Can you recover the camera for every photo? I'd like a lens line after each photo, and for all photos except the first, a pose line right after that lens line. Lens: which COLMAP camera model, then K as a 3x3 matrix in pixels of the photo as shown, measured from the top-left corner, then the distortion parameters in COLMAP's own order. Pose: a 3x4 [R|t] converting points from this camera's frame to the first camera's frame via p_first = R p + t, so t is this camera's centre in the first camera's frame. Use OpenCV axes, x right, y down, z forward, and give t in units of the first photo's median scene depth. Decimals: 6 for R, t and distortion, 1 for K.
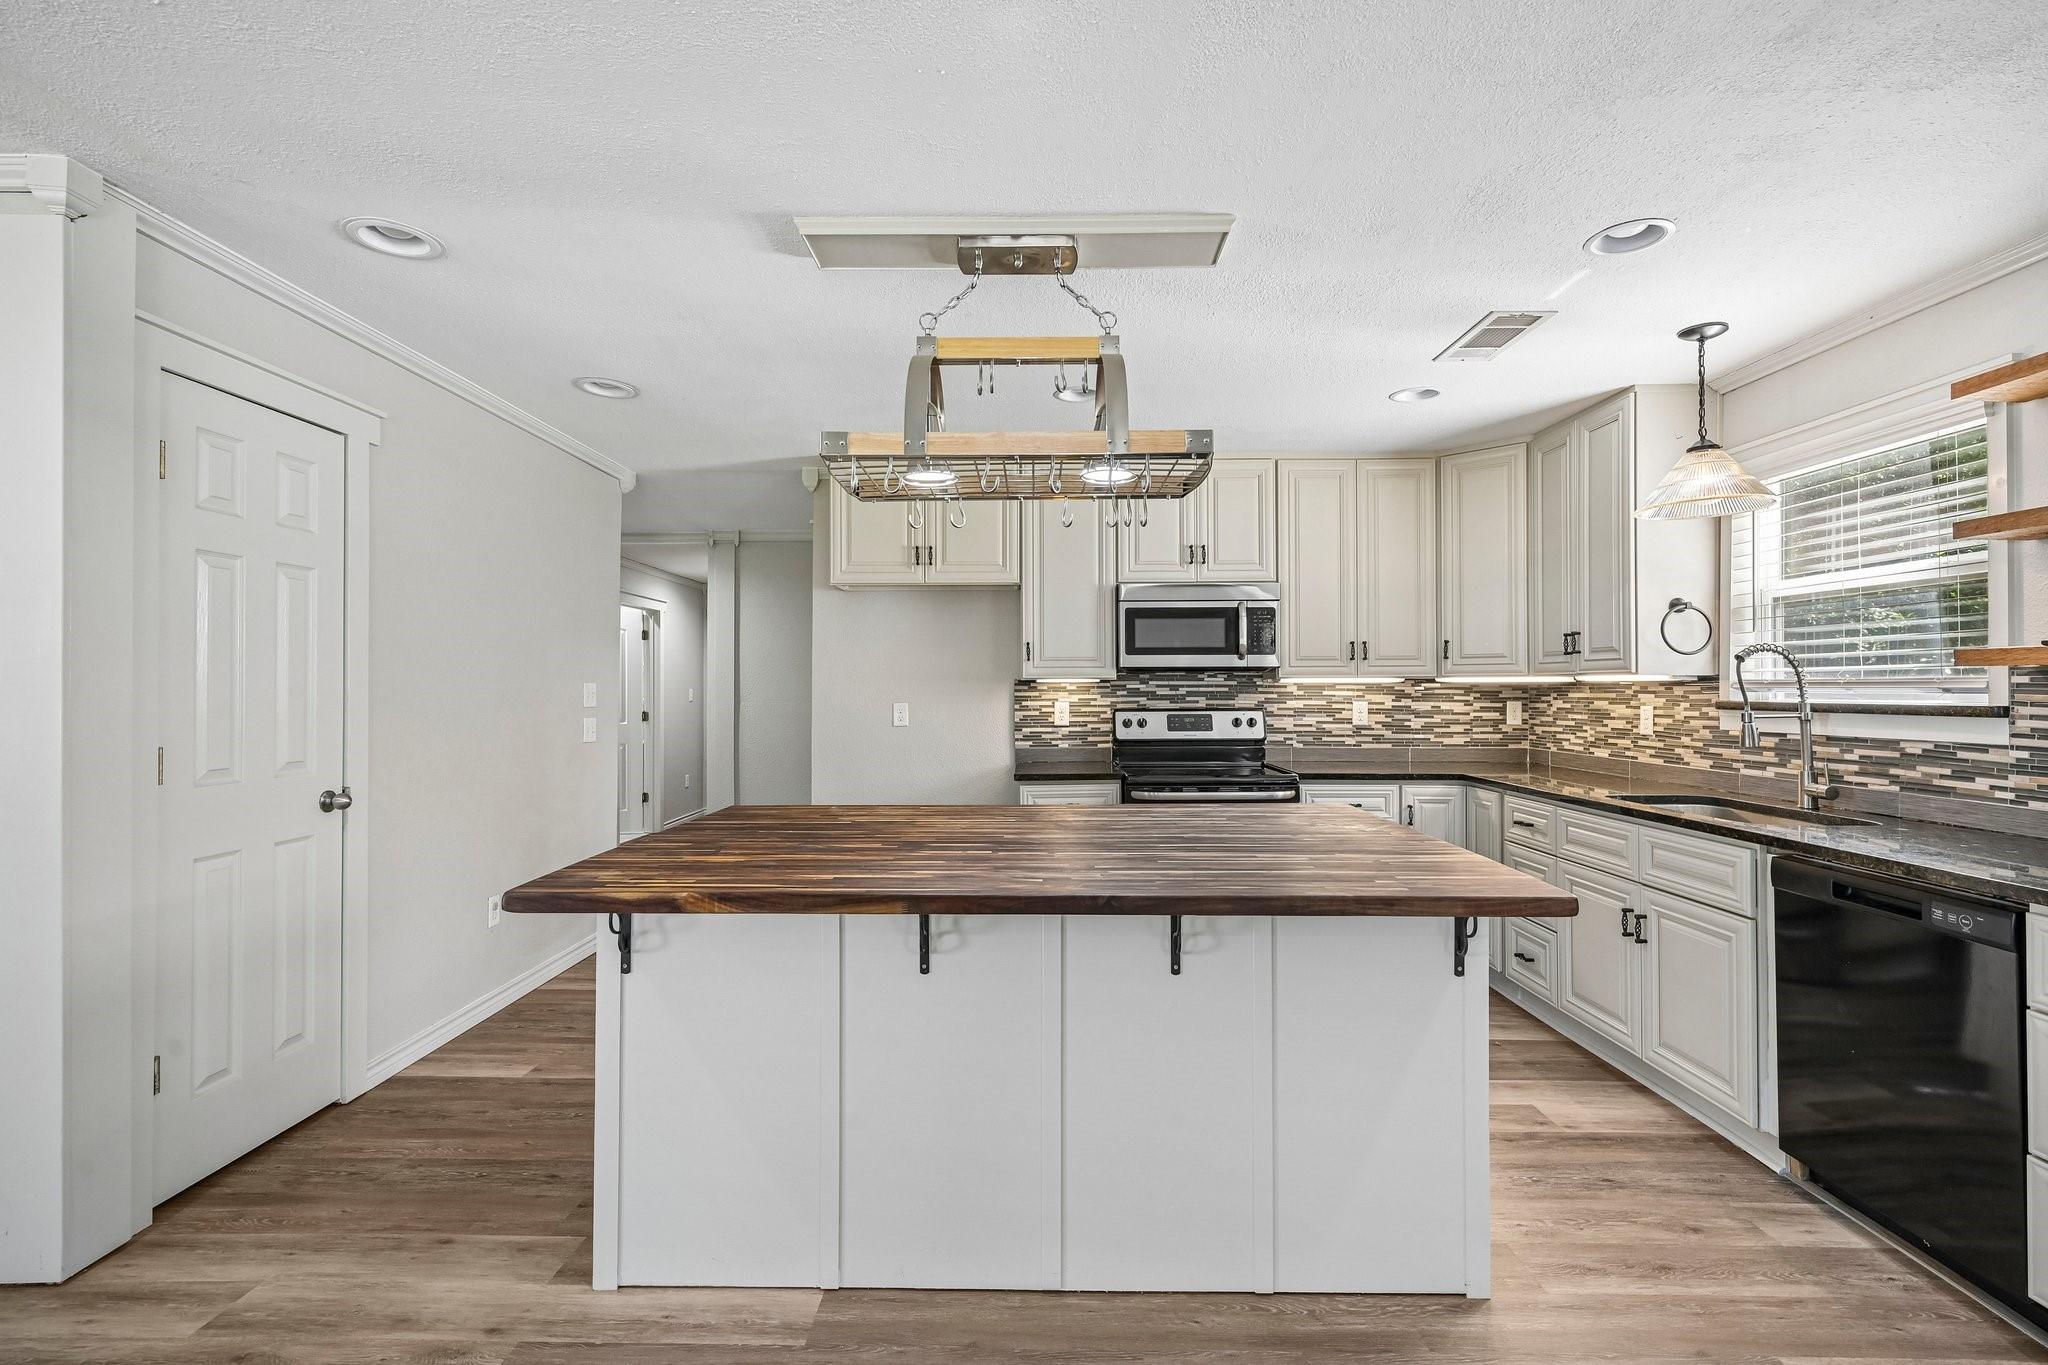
lens RADIAL K [[923.4, 0, 1028.3], [0, 923.4, 680.1], [0, 0, 1]] dist [0.003443, -0.000739]
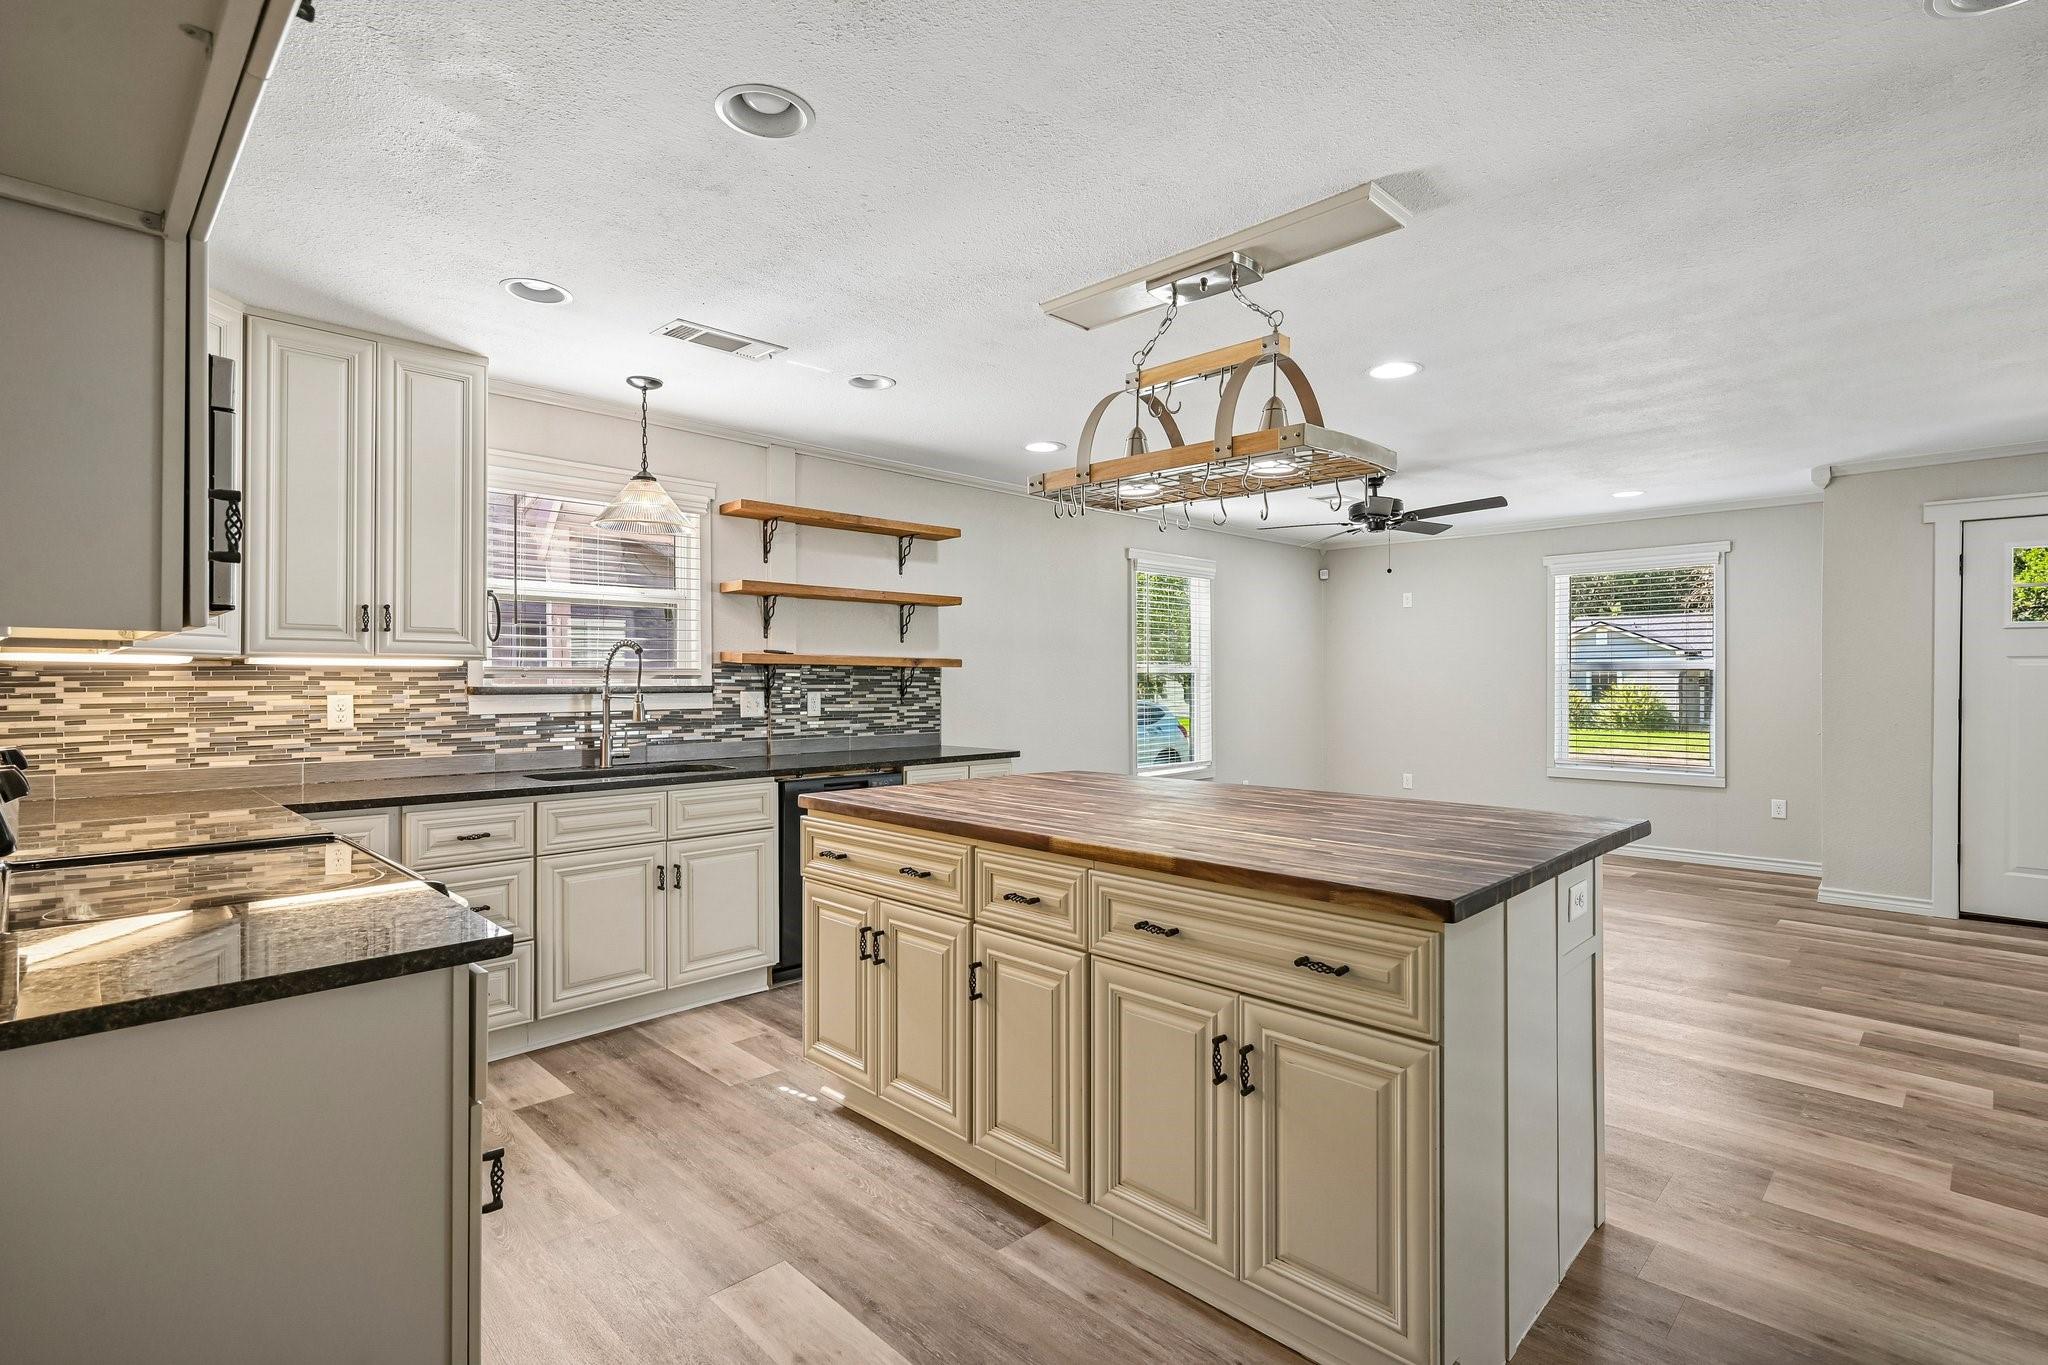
lens RADIAL K [[975.4, 0, 1028.0], [0, 975.4, 681.6], [0, 0, 1]] dist [0.001626, -0.000256]
pose [[-0.714179, -0.002420, 0.699959, -0.420633], [-0.007072, 0.999968, -0.003759, 0.014985], [-0.699928, -0.007635, -0.714173, 1.231557]]
